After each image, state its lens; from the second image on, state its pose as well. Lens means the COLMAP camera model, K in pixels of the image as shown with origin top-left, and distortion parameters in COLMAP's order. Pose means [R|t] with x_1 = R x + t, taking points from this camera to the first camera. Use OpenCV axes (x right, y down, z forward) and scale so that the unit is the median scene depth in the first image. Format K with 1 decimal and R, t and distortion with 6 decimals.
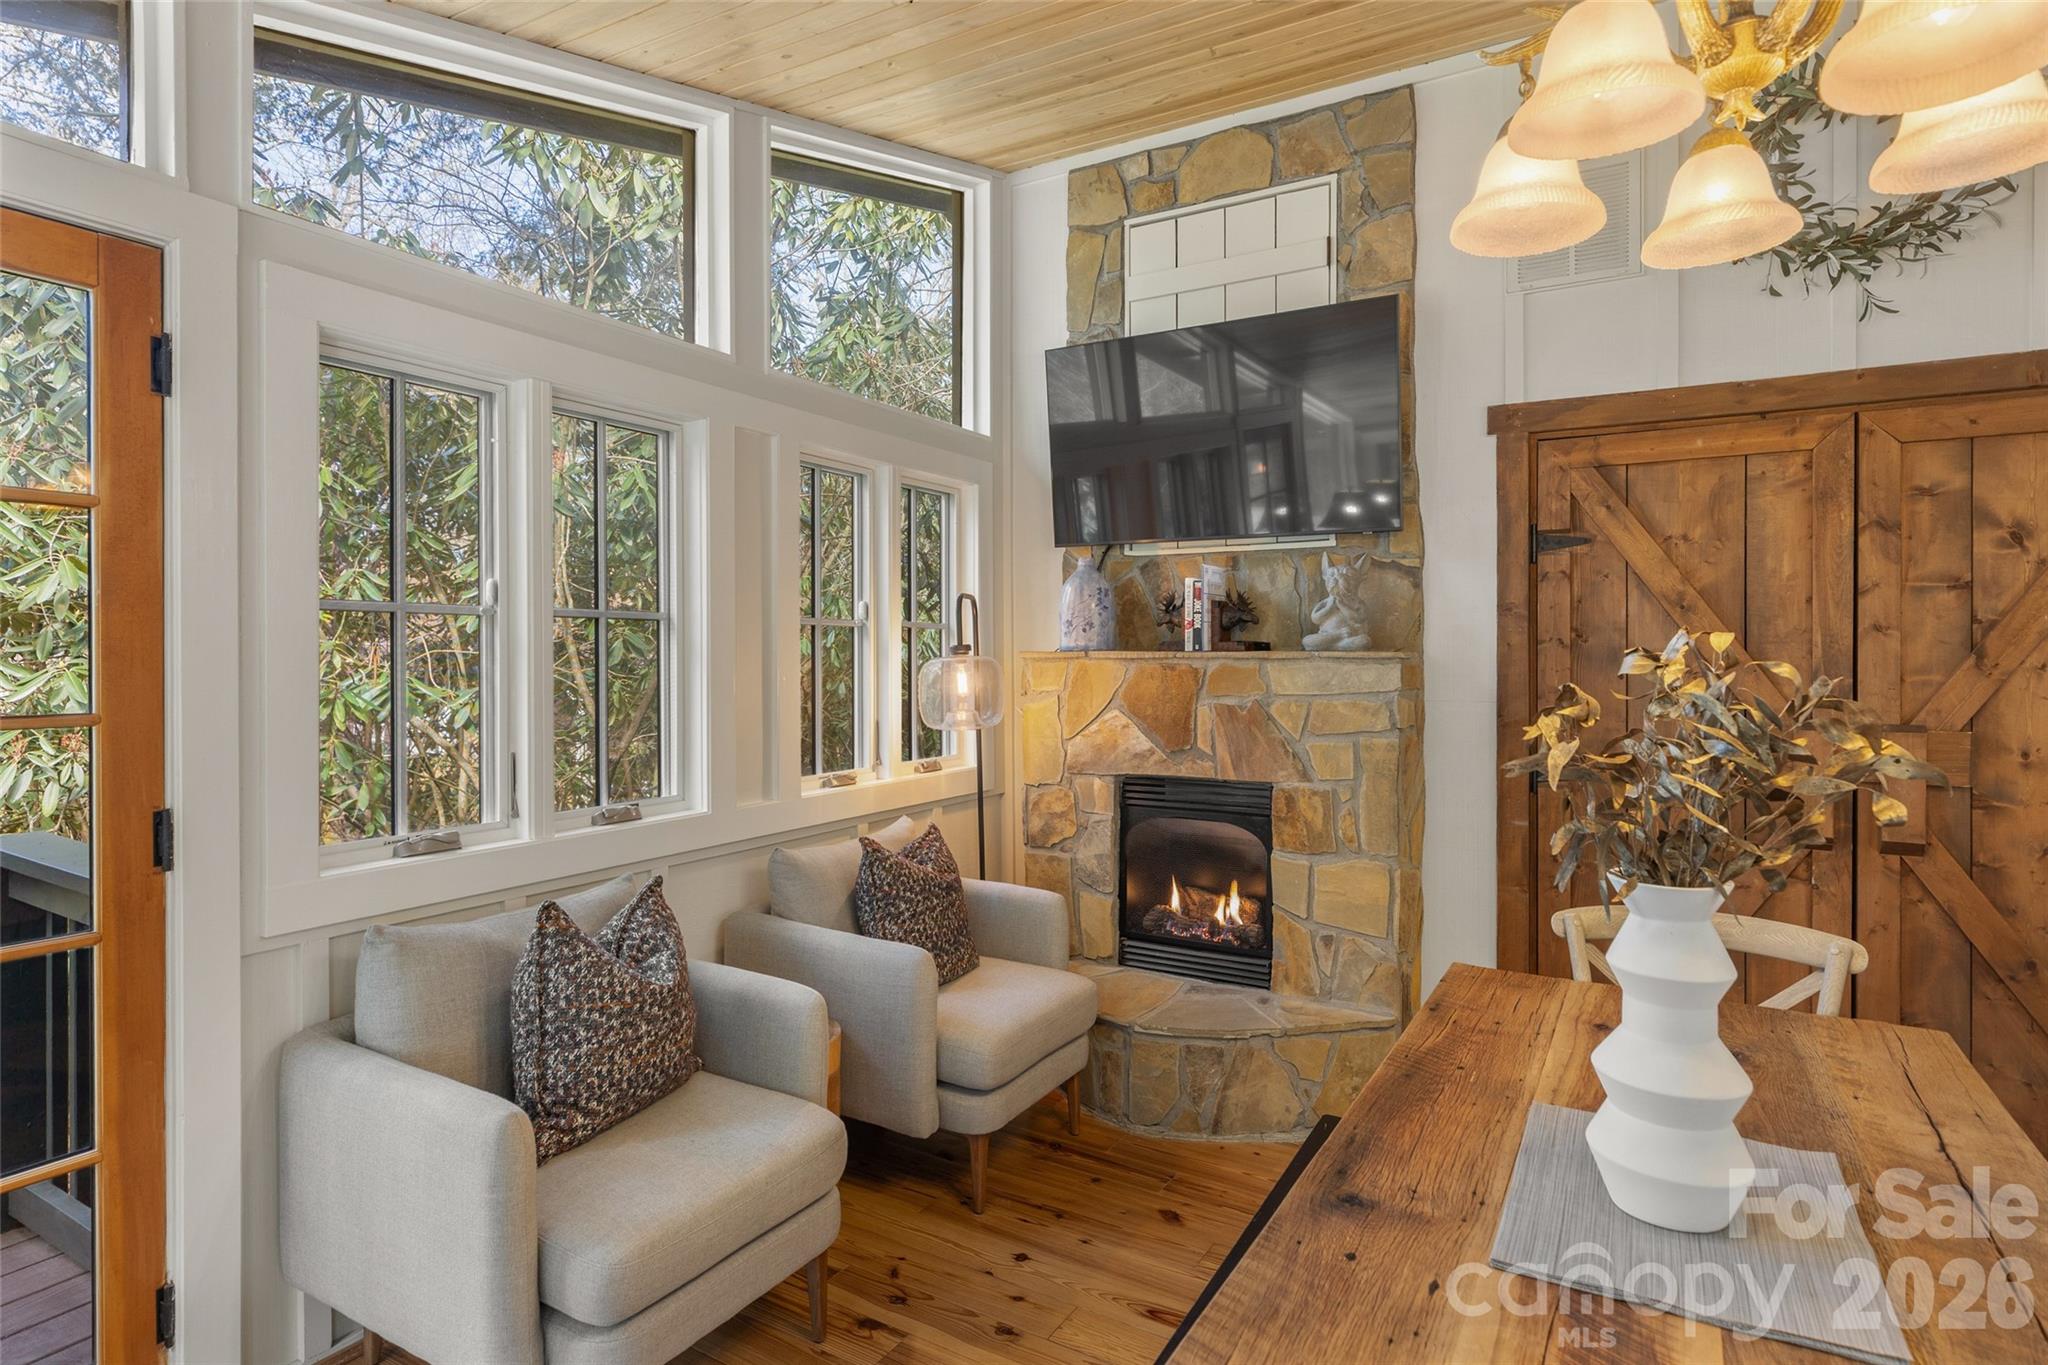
lens RADIAL K [[1080.0, 0, 1037.3], [0, 1080.0, 652.6], [0, 0, 1]] dist [-0.003072, 0.003748]
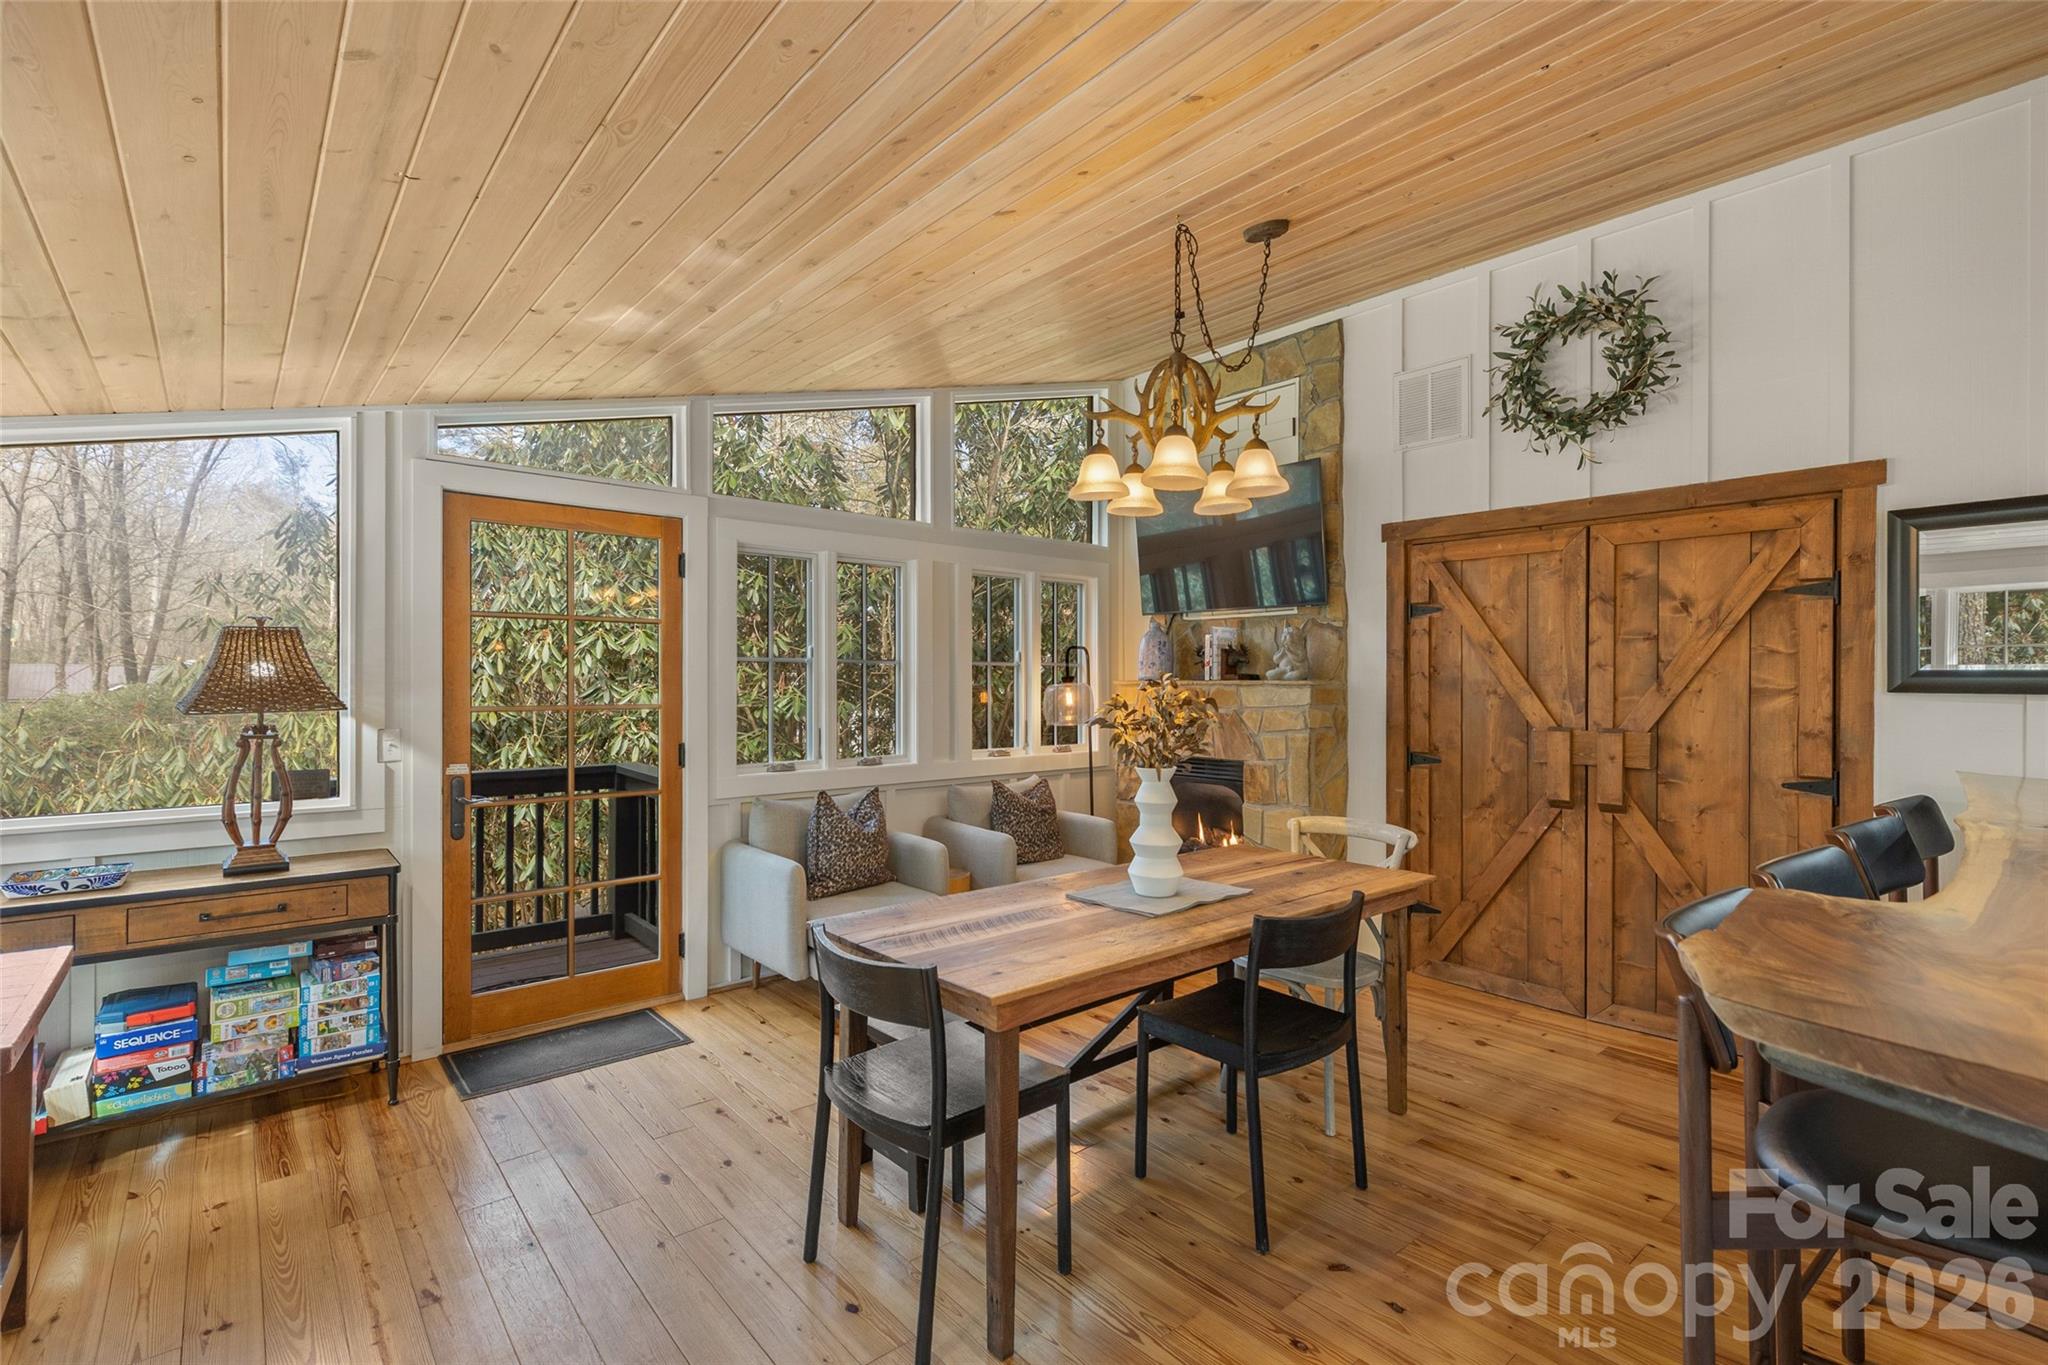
lens RADIAL K [[937.6, 0, 1027.6], [0, 937.6, 678.6], [0, 0, 1]] dist [0.008340, 0.001396]
pose [[0.946027, 0.000413, -0.324087, 0.378979], [-0.001472, 0.999994, -0.003023, 0.000889], [0.324084, 0.003337, 0.946022, -0.463037]]
